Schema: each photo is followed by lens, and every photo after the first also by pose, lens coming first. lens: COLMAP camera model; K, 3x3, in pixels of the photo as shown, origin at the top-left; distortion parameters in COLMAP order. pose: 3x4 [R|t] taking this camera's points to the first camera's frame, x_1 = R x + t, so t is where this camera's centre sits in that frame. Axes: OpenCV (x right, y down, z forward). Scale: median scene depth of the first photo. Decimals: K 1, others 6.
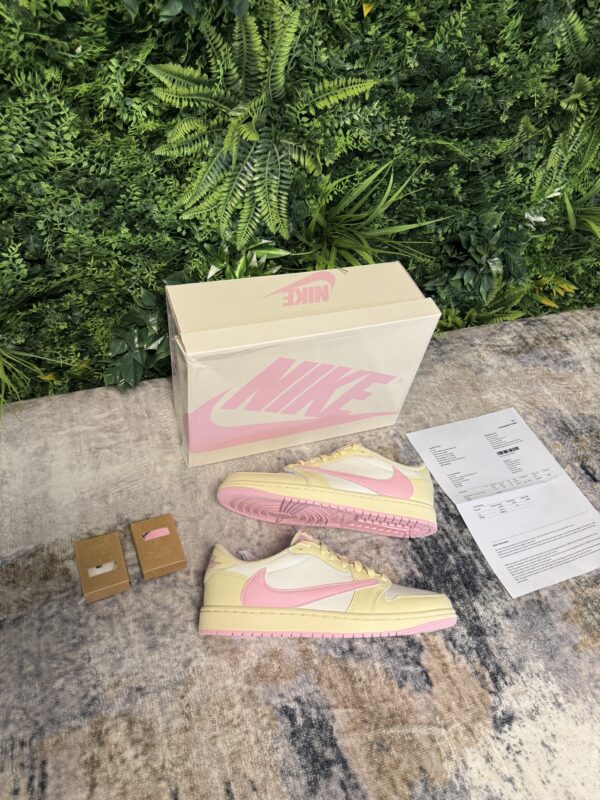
lens RADIAL K [[559.8, 0, 300.2], [0, 559.8, 394.1], [0, 0, 1]] dist [0.011854, -0.021651]
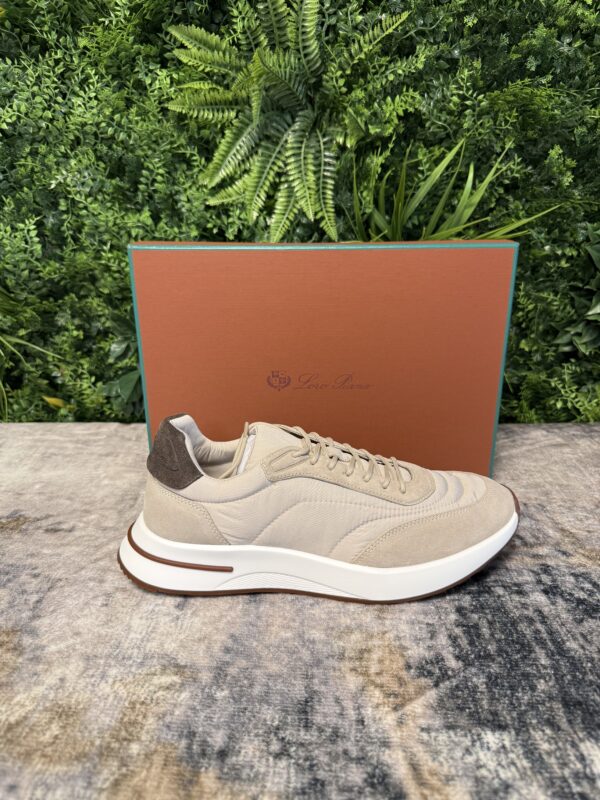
lens RADIAL K [[574.0, 0, 301.2], [0, 574.0, 400.7], [0, 0, 1]] dist [-0.018842, 0.004968]
pose [[0.927353, -0.016657, -0.373816, 0.266399], [-0.174377, 0.864662, -0.471119, 0.366945], [0.331072, 0.502078, 0.798942, 0.483560]]
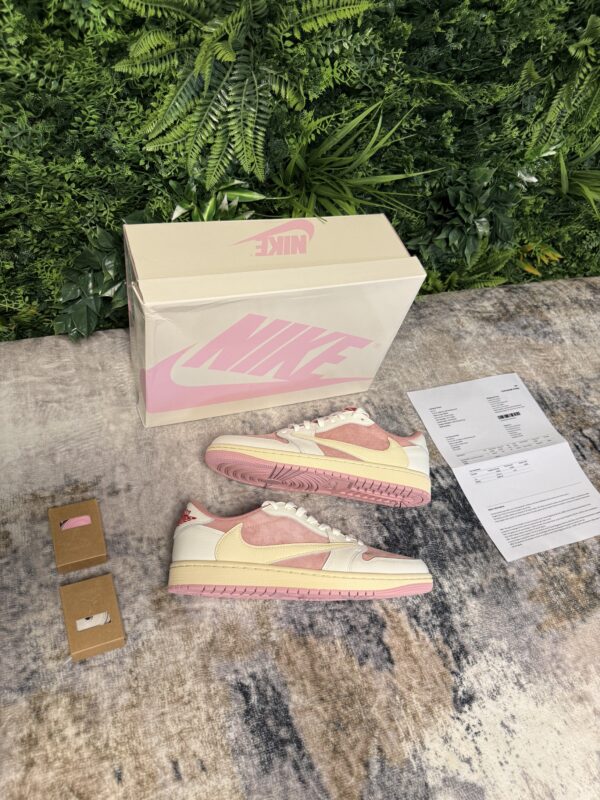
lens RADIAL K [[564.4, 0, 295.0], [0, 564.4, 396.9], [0, 0, 1]] dist [-0.011462, 0.003632]
pose [[0.997681, 0.043635, 0.052229, -0.003243], [-0.047563, 0.995936, 0.076487, -0.002450], [-0.048679, -0.078793, 0.995702, 0.068664]]
